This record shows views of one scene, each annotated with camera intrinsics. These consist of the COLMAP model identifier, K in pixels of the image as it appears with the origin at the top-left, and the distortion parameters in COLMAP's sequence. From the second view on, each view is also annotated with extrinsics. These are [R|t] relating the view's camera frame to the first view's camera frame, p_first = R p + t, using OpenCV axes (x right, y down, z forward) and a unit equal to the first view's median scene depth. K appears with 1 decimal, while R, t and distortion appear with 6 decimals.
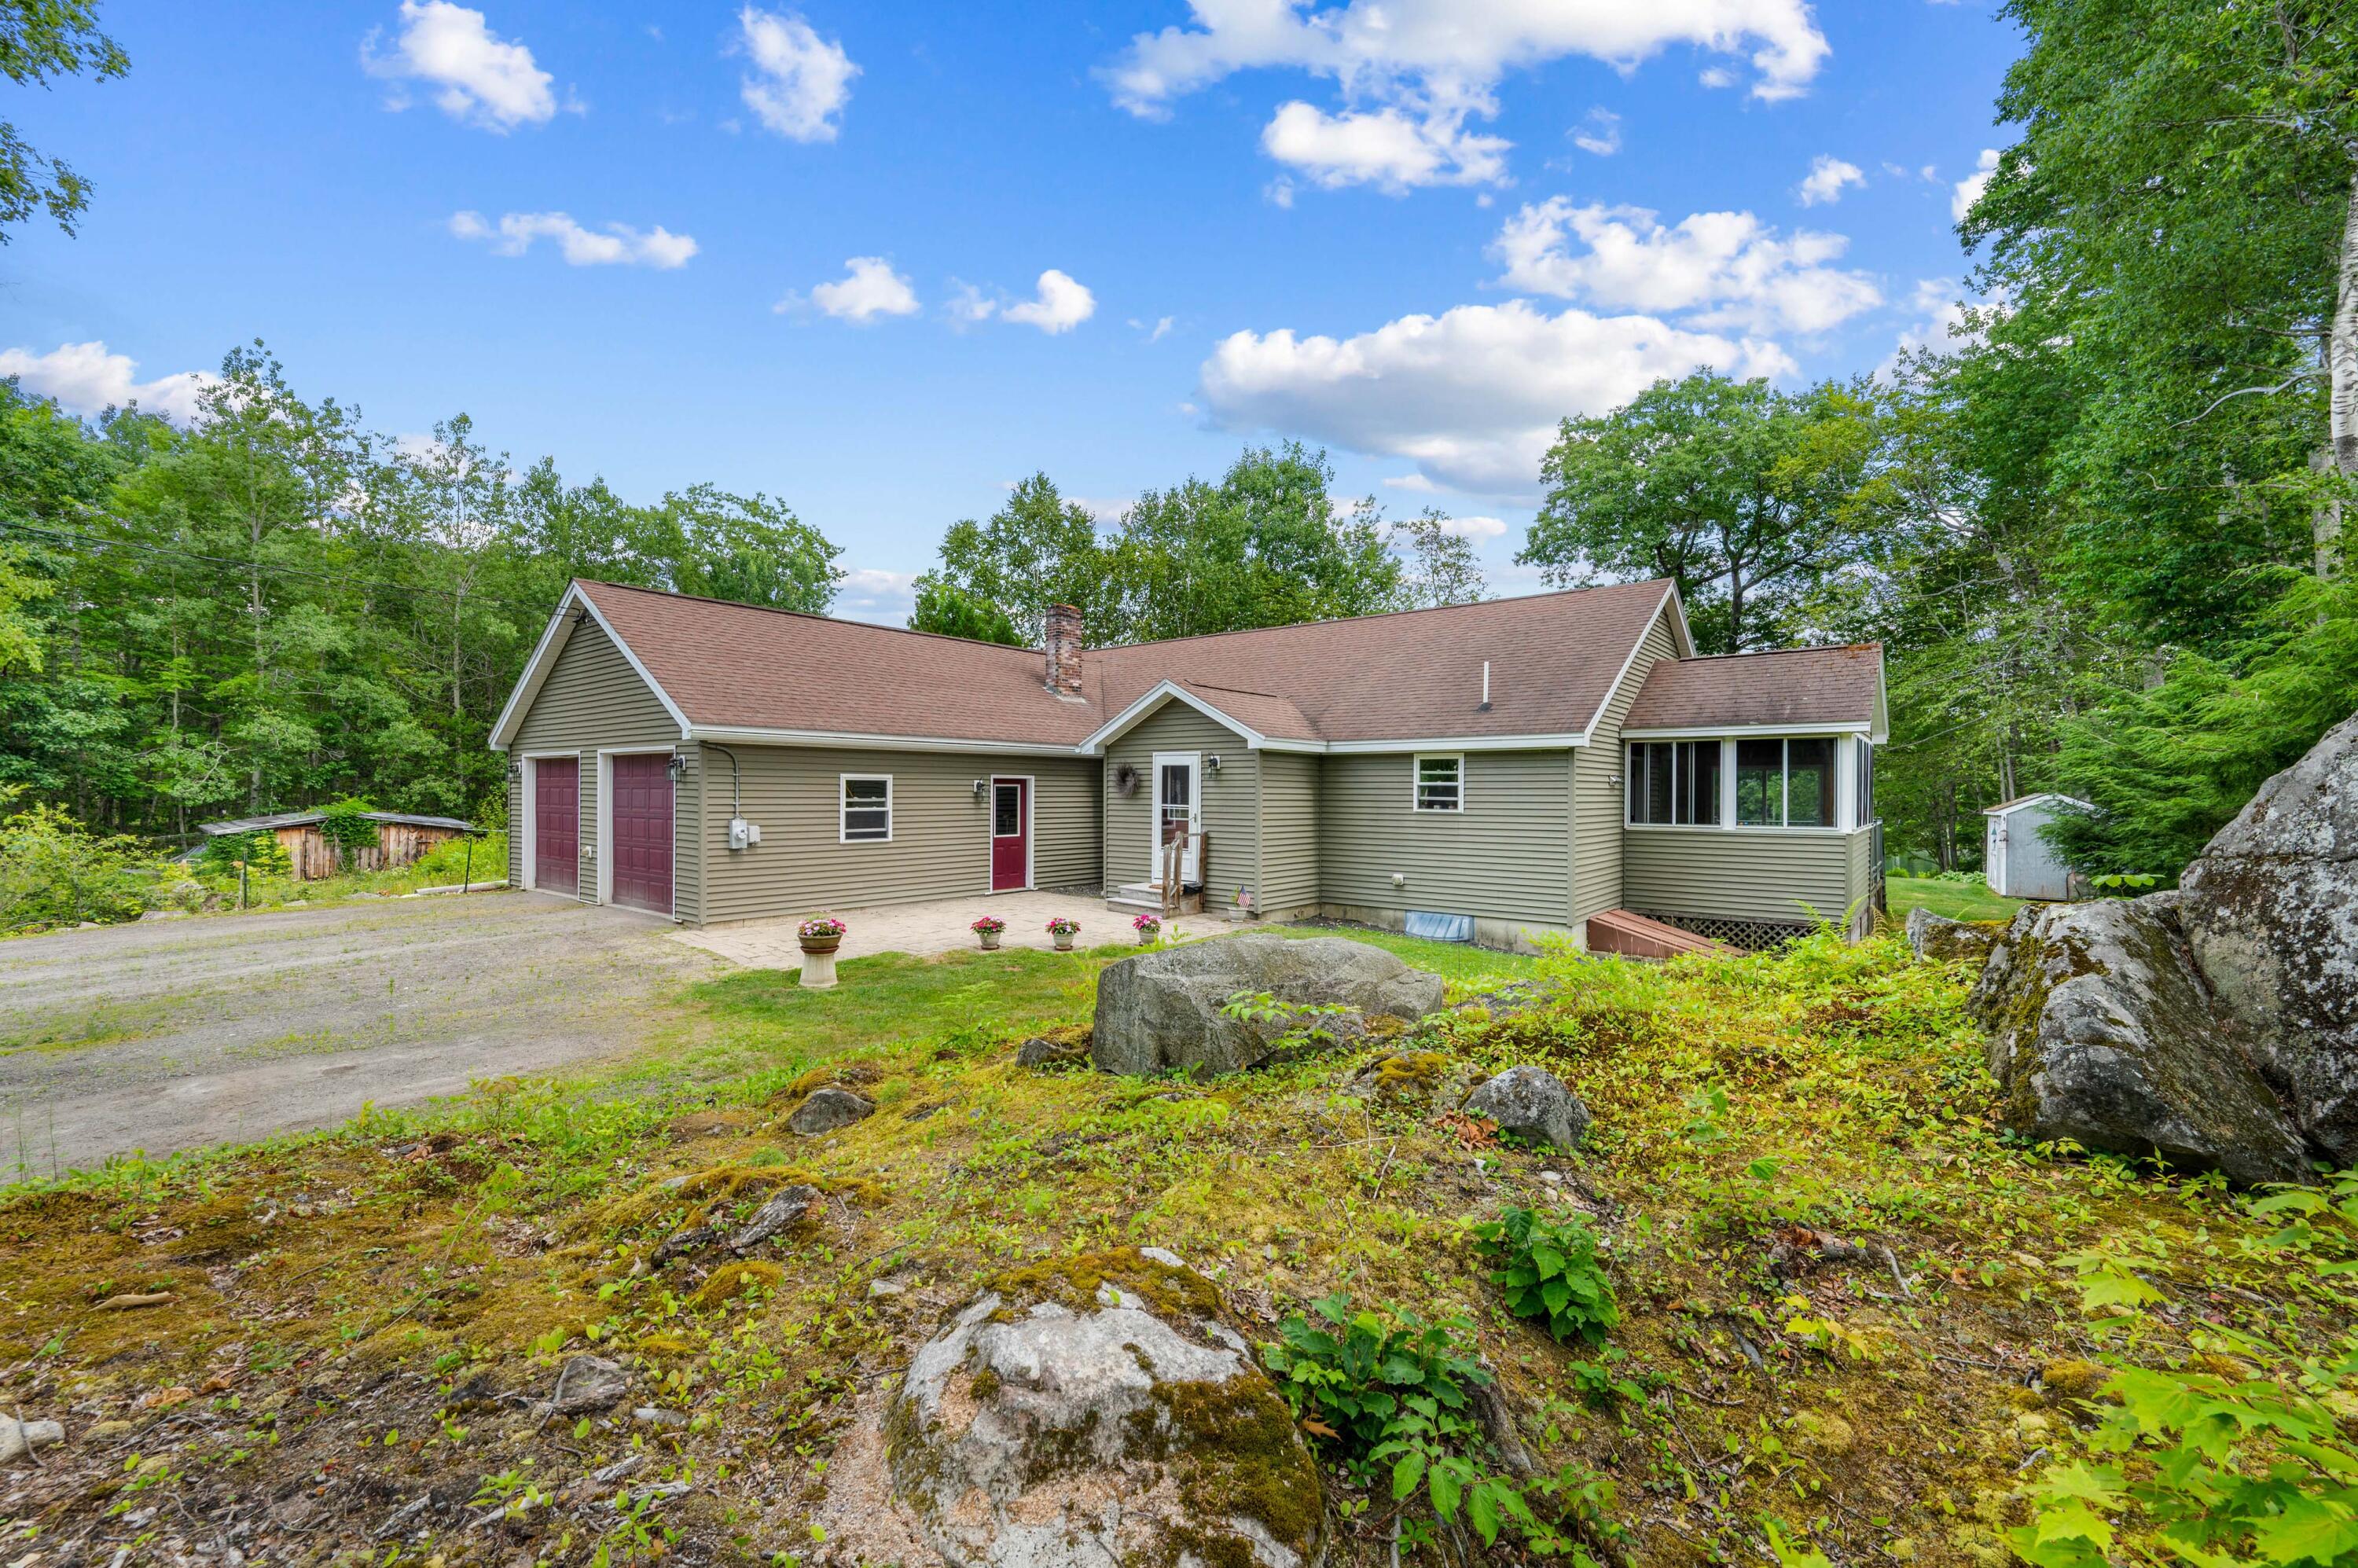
lens RADIAL K [[1002.2, 0, 1186.7], [0, 1002.2, 791.9], [0, 0, 1]] dist [-0.000729, -0.001488]
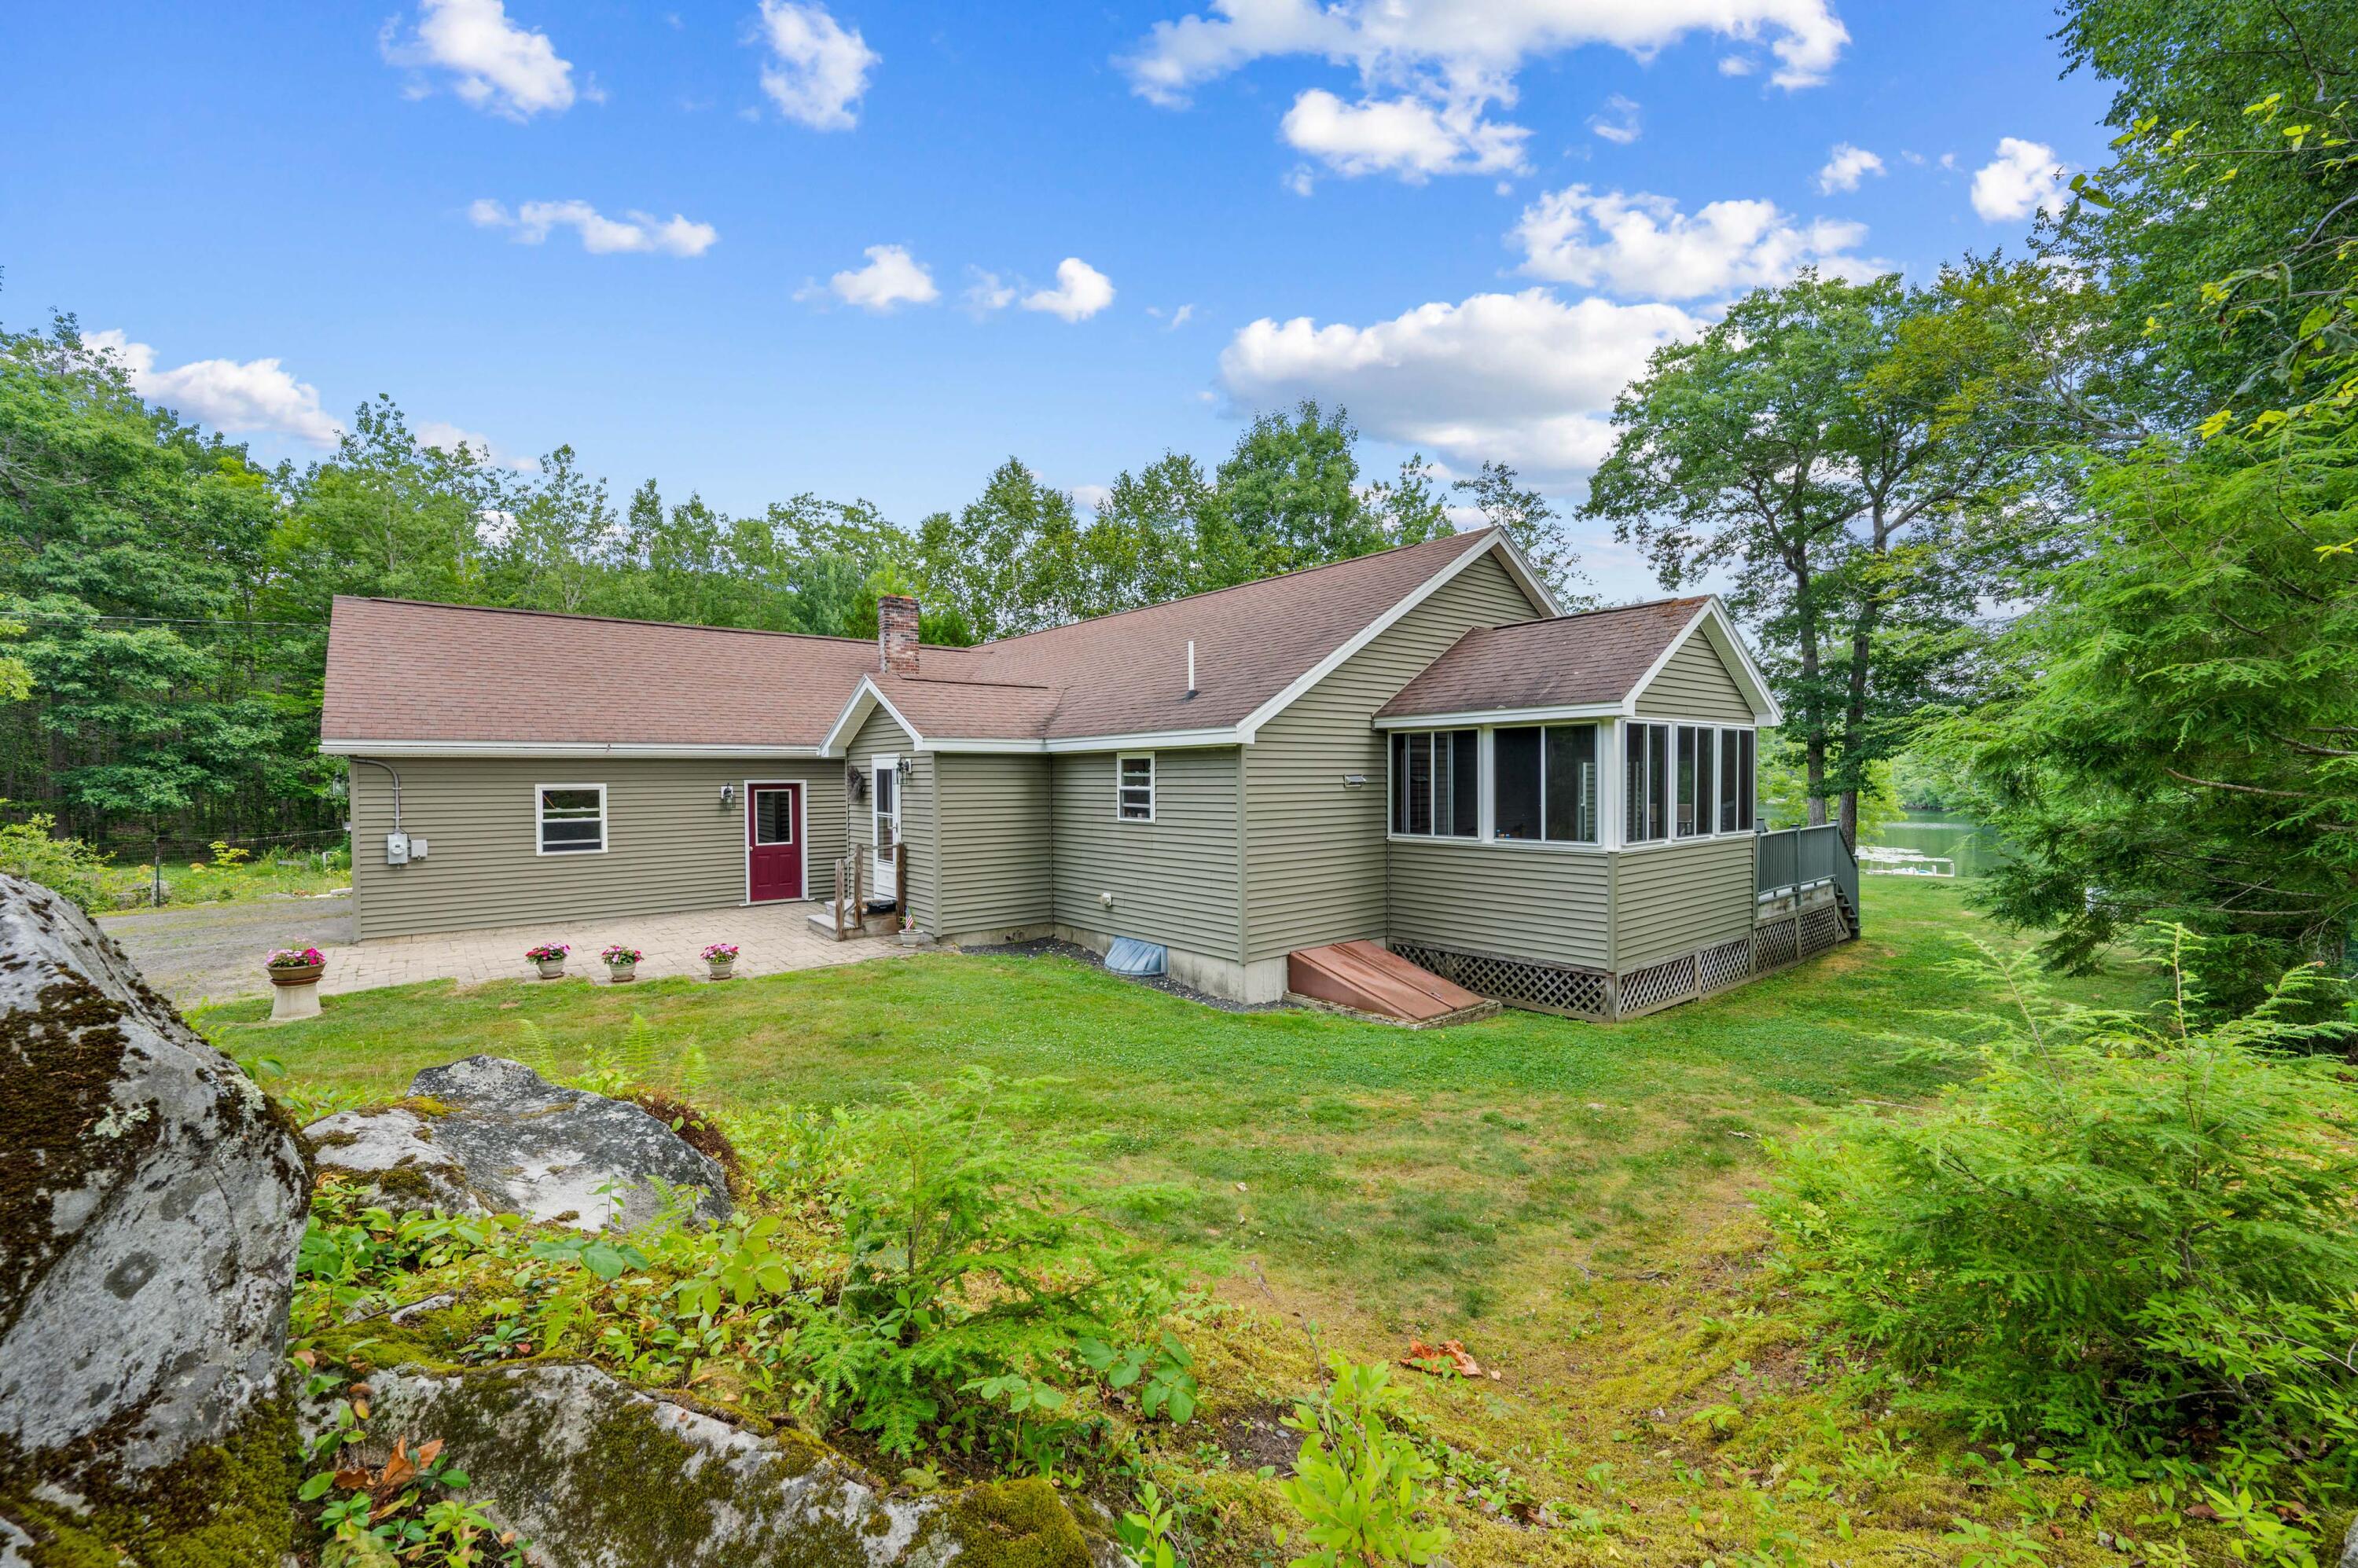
lens RADIAL K [[1002.2, 0, 1160.5], [0, 1002.2, 792.7], [0, 0, 1]] dist [-0.000729, -0.001488]
pose [[0.977978, -0.009420, -0.208497, 0.200977], [0.012819, 0.999806, 0.014958, -0.007420], [0.208315, -0.017301, 0.977909, 0.081306]]
